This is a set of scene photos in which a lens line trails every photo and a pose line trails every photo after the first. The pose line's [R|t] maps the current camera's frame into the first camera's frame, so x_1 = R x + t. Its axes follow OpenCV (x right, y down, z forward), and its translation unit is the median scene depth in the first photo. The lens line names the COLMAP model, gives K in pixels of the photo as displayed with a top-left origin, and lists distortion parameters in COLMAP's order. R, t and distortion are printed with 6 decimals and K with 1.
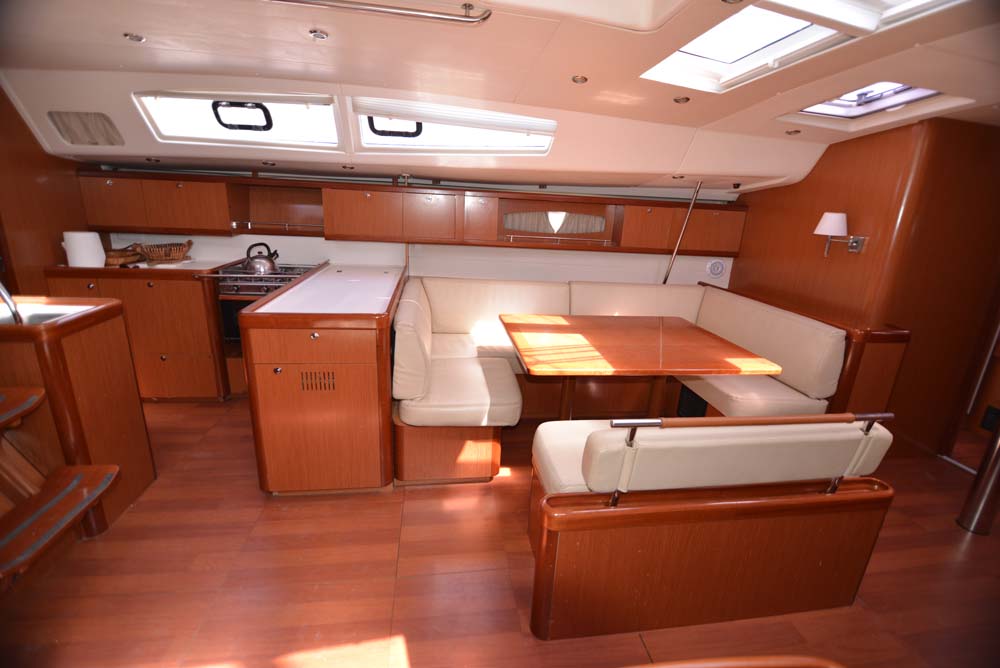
lens RADIAL K [[440.4, 0, 500.0], [0, 440.4, 334.0], [0, 0, 1]] dist [-0.002391, -0.010553]
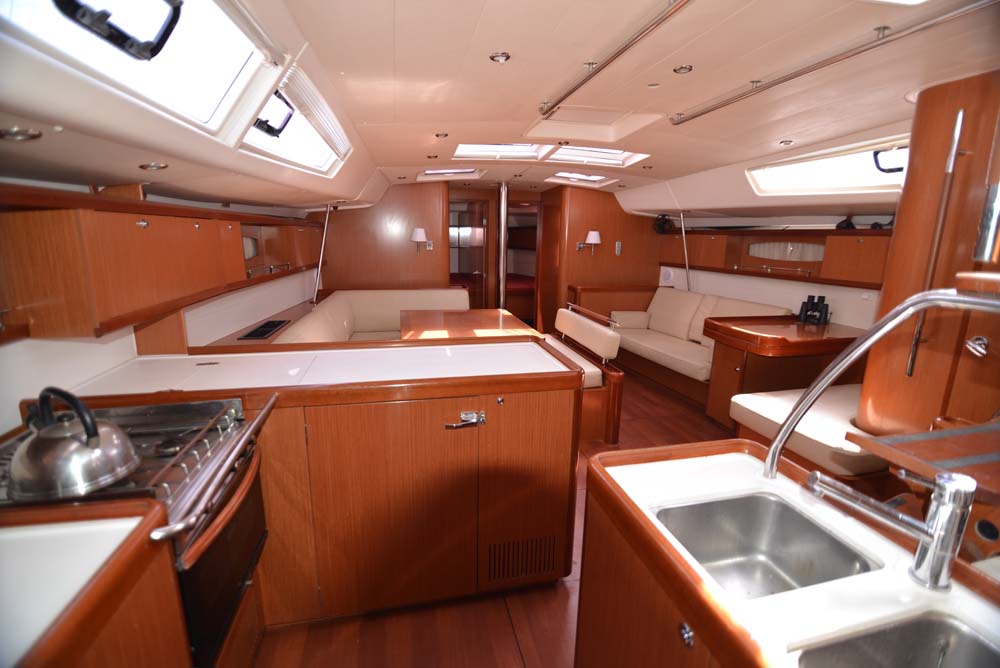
lens RADIAL K [[442.9, 0, 500.0], [0, 442.9, 334.0], [0, 0, 1]] dist [-0.001121, -0.011622]
pose [[-0.081288, -0.265956, 0.960552, -1.037325], [0.261226, 0.924366, 0.278043, -0.299133], [-0.961849, 0.273523, -0.005665, 0.841098]]
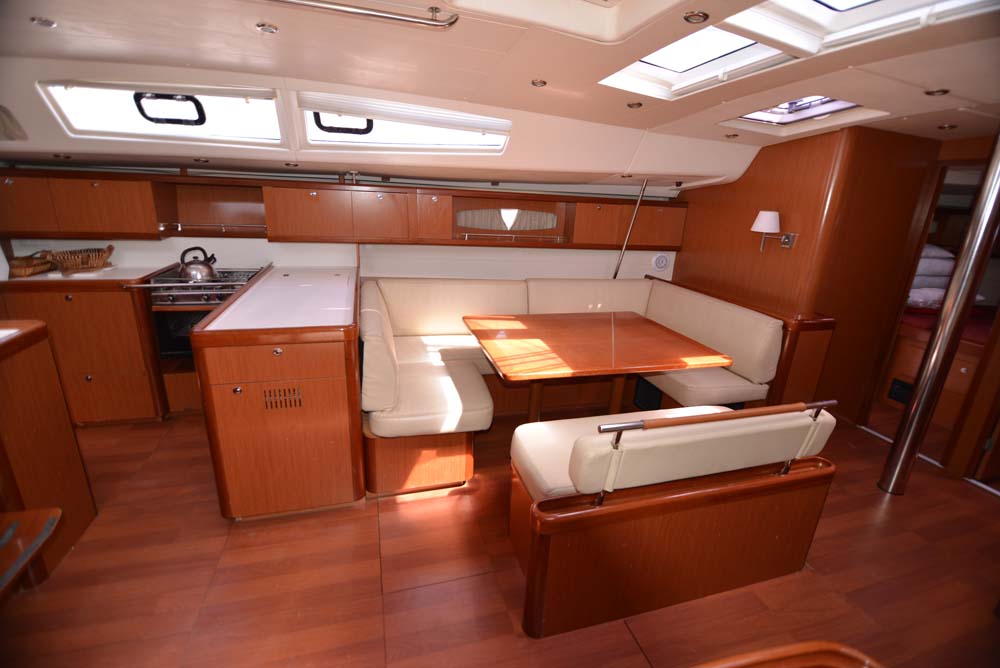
lens RADIAL K [[442.9, 0, 500.0], [0, 442.9, 334.0], [0, 0, 1]] dist [-0.001121, -0.011622]
pose [[0.990167, -0.043664, 0.132900, -0.055167], [0.040473, 0.998826, 0.026618, -0.029798], [-0.133906, -0.020977, 0.990772, -0.002415]]
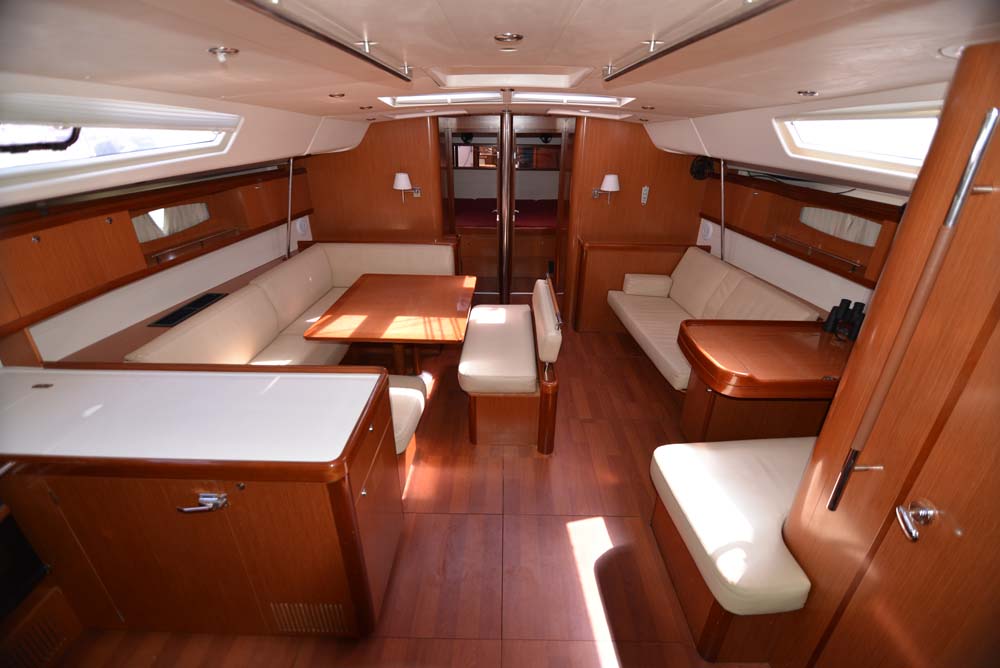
lens RADIAL K [[442.9, 0, 500.0], [0, 442.9, 334.0], [0, 0, 1]] dist [-0.001121, -0.011622]
pose [[0.157566, -0.466166, 0.870553, -0.806353], [0.279727, 0.866527, 0.413381, -0.343492], [-0.947062, 0.178382, 0.266934, 0.370653]]
